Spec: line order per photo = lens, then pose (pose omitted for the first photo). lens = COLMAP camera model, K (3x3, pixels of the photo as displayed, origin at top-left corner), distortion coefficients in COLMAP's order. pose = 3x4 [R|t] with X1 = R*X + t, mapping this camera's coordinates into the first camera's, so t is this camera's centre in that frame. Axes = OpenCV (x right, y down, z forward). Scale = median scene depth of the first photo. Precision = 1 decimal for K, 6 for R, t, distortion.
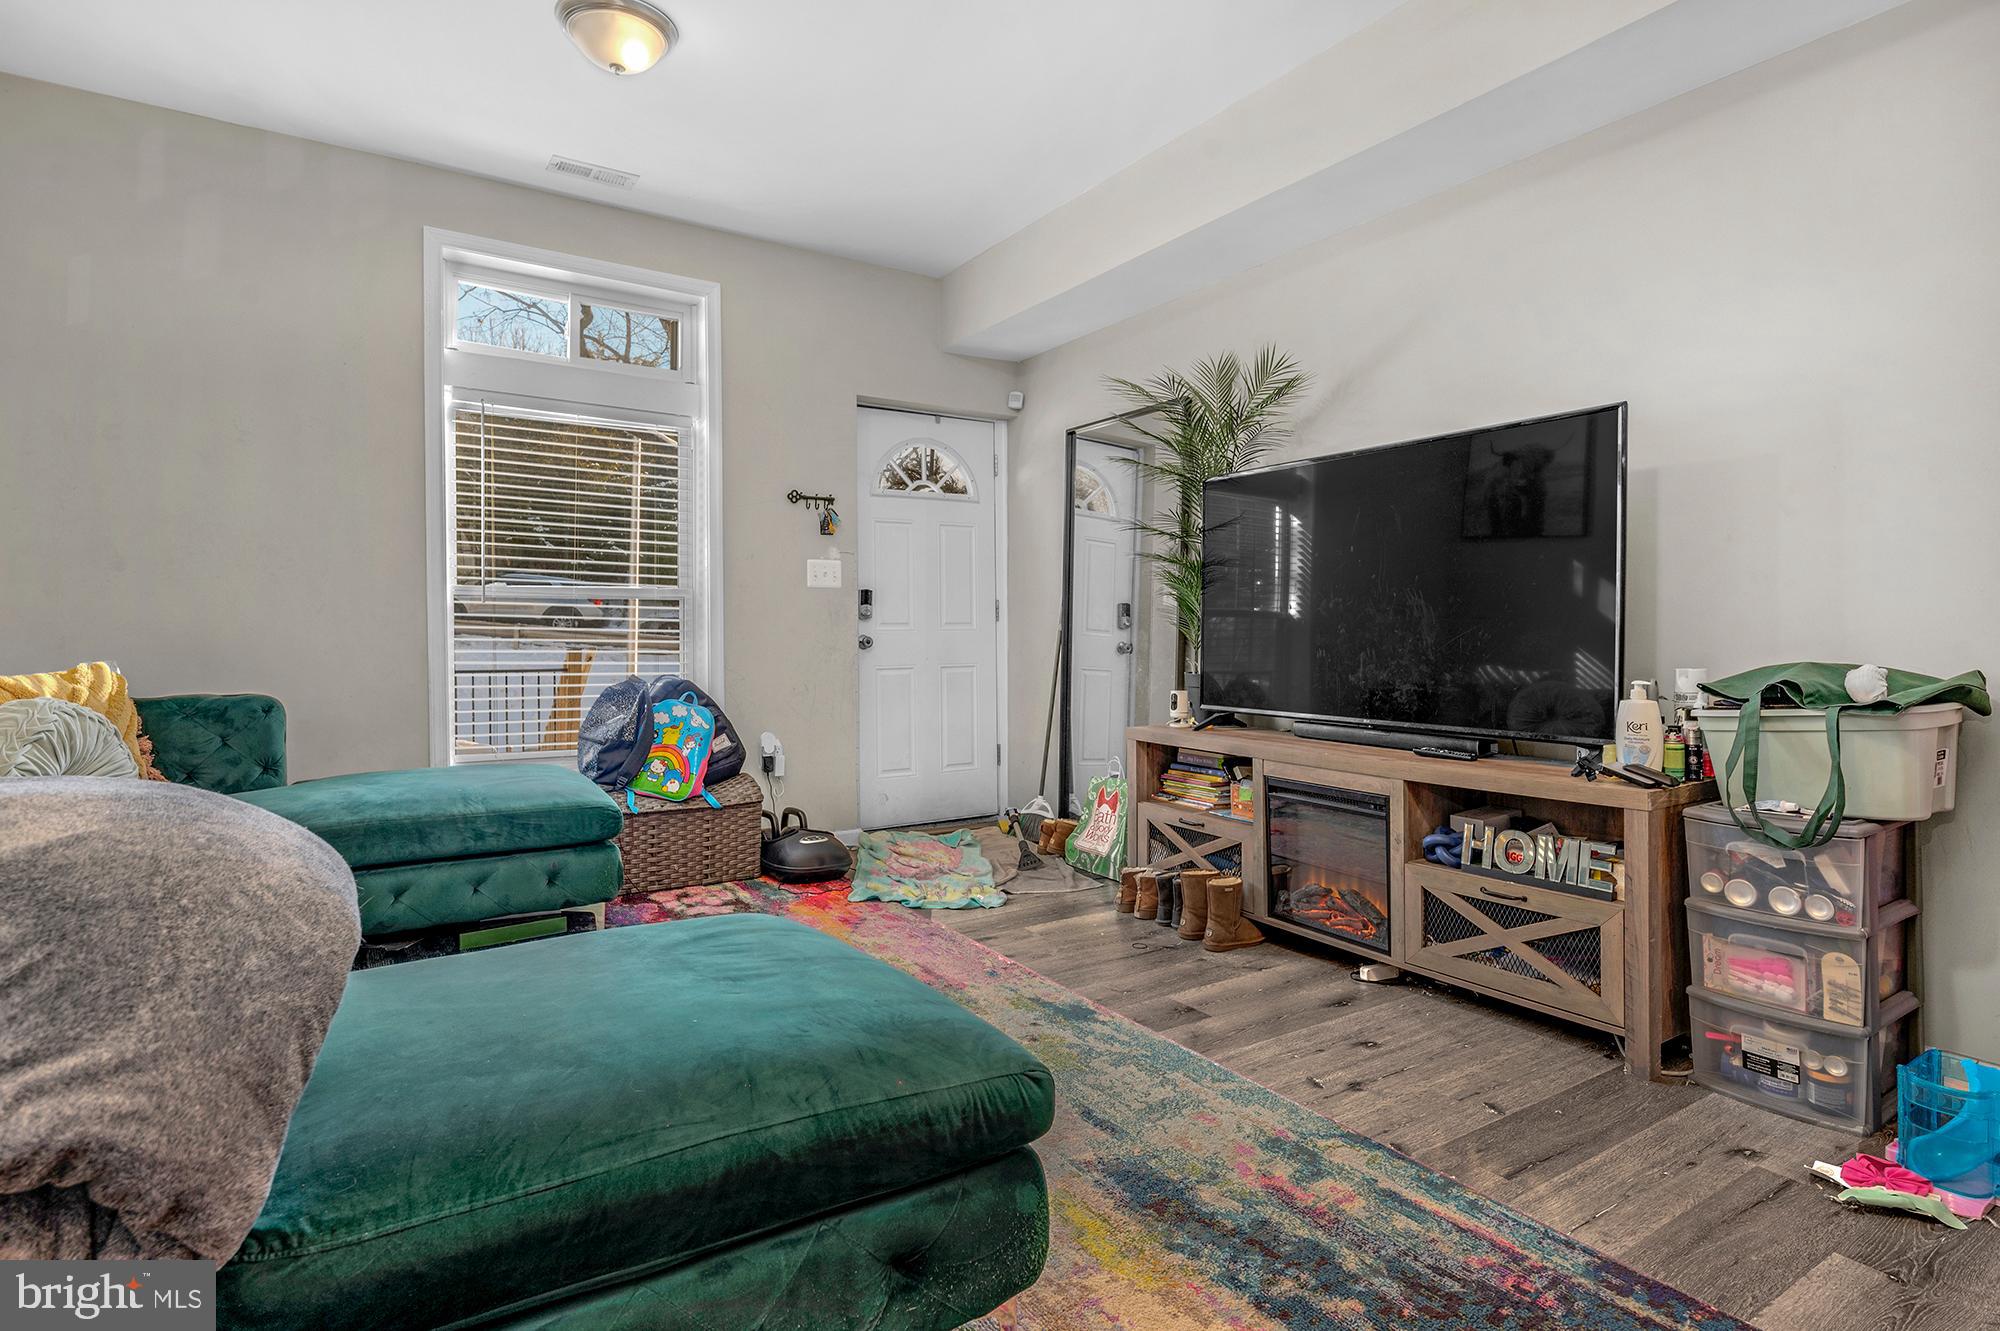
lens RADIAL K [[1032.1, 0, 1019.8], [0, 1032.1, 632.8], [0, 0, 1]] dist [-0.001460, -0.000873]
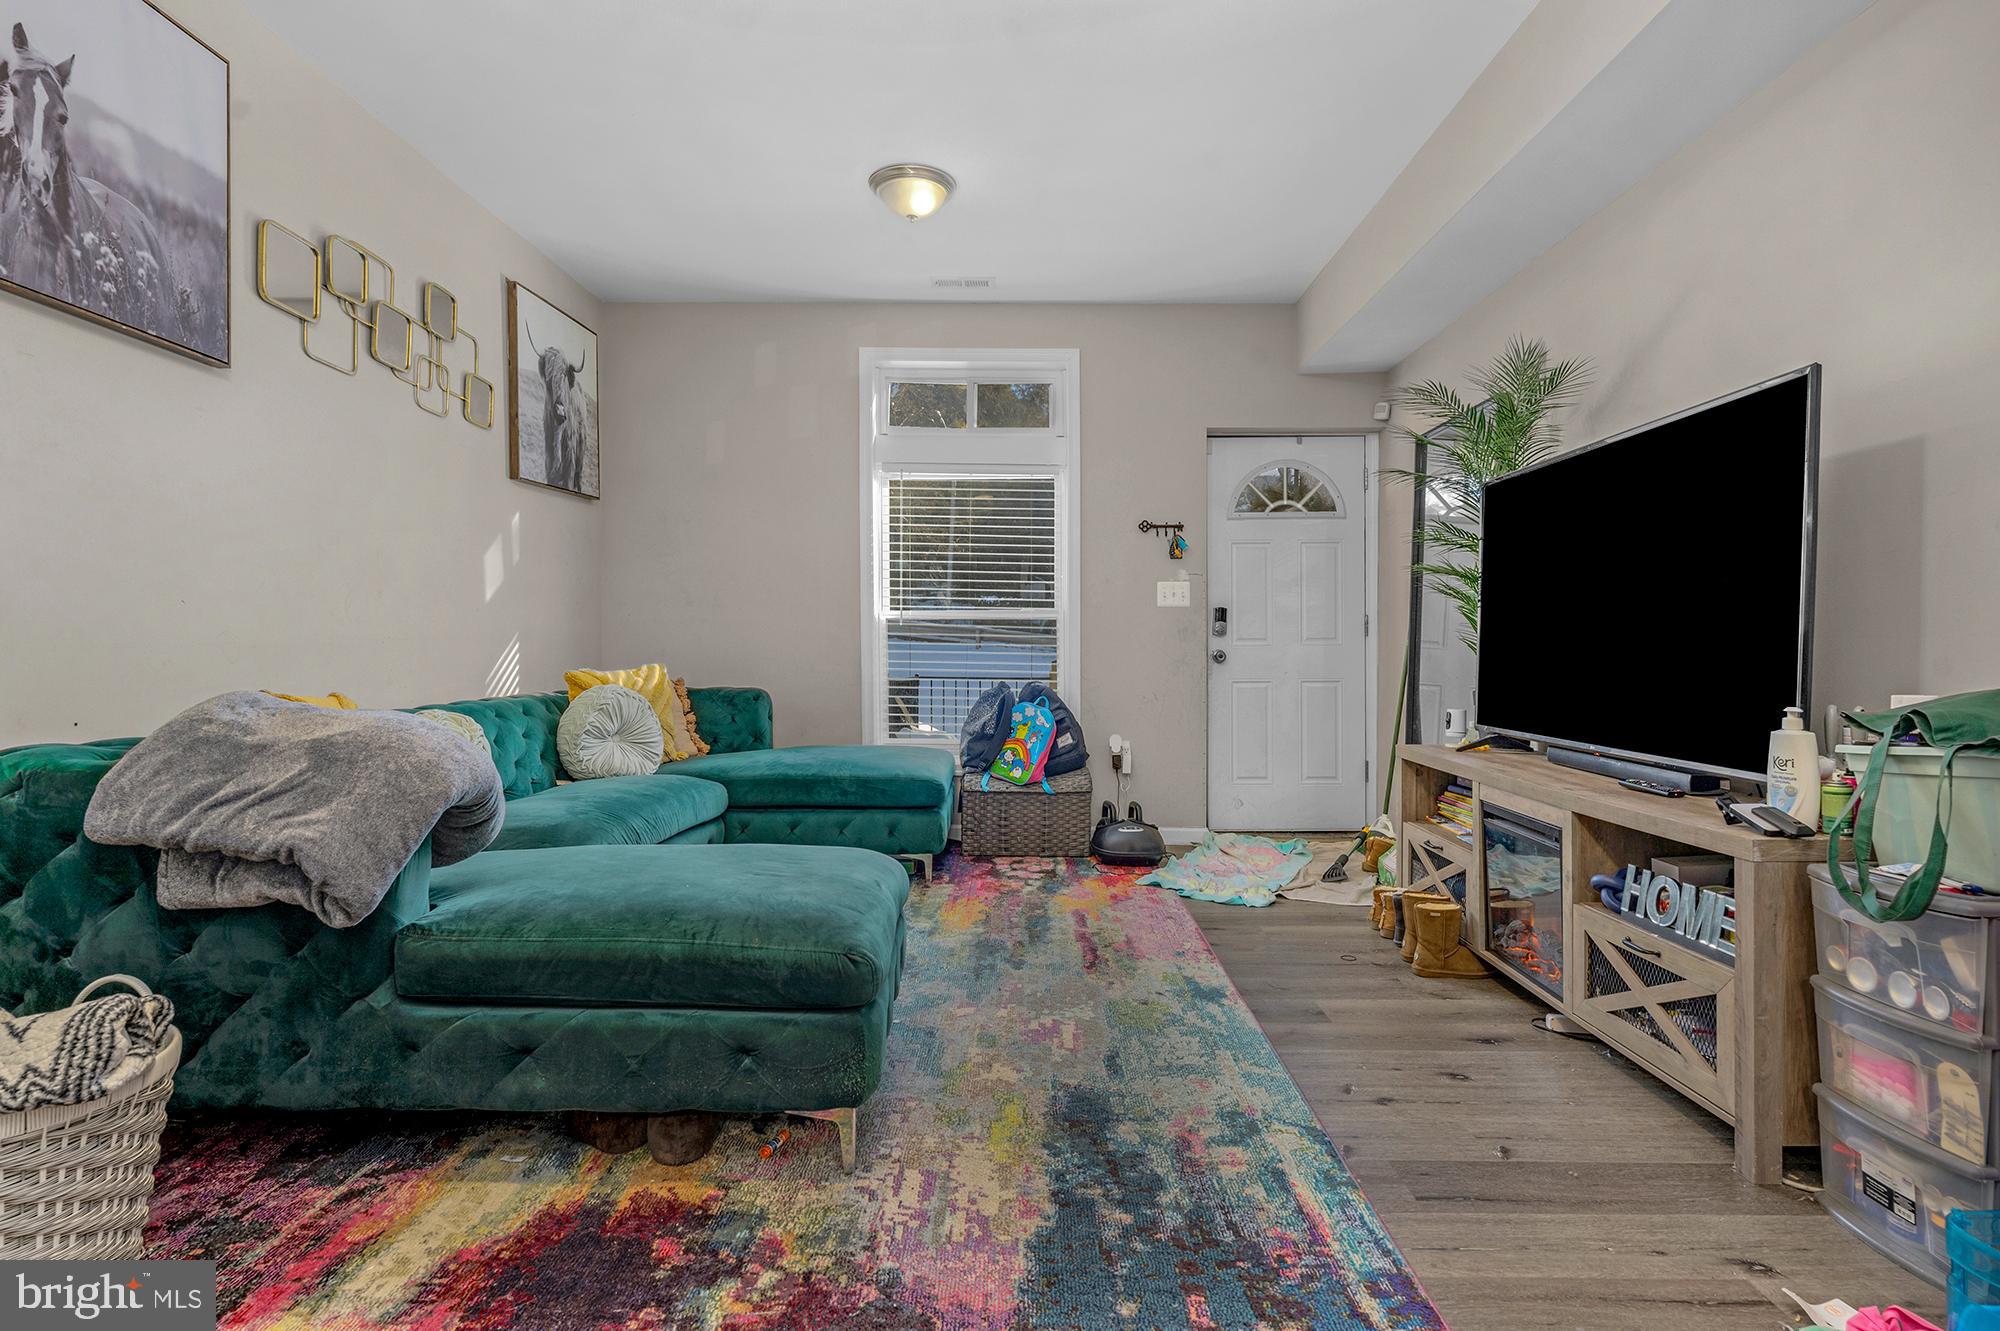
lens RADIAL K [[1032.1, 0, 1001.2], [0, 1032.1, 654.3], [0, 0, 1]] dist [-0.001460, -0.000873]
pose [[0.826279, 0.006112, -0.563228, 0.468949], [-0.002727, 0.999973, 0.006850, 0.000405], [0.563254, -0.004124, 0.826273, -0.027550]]
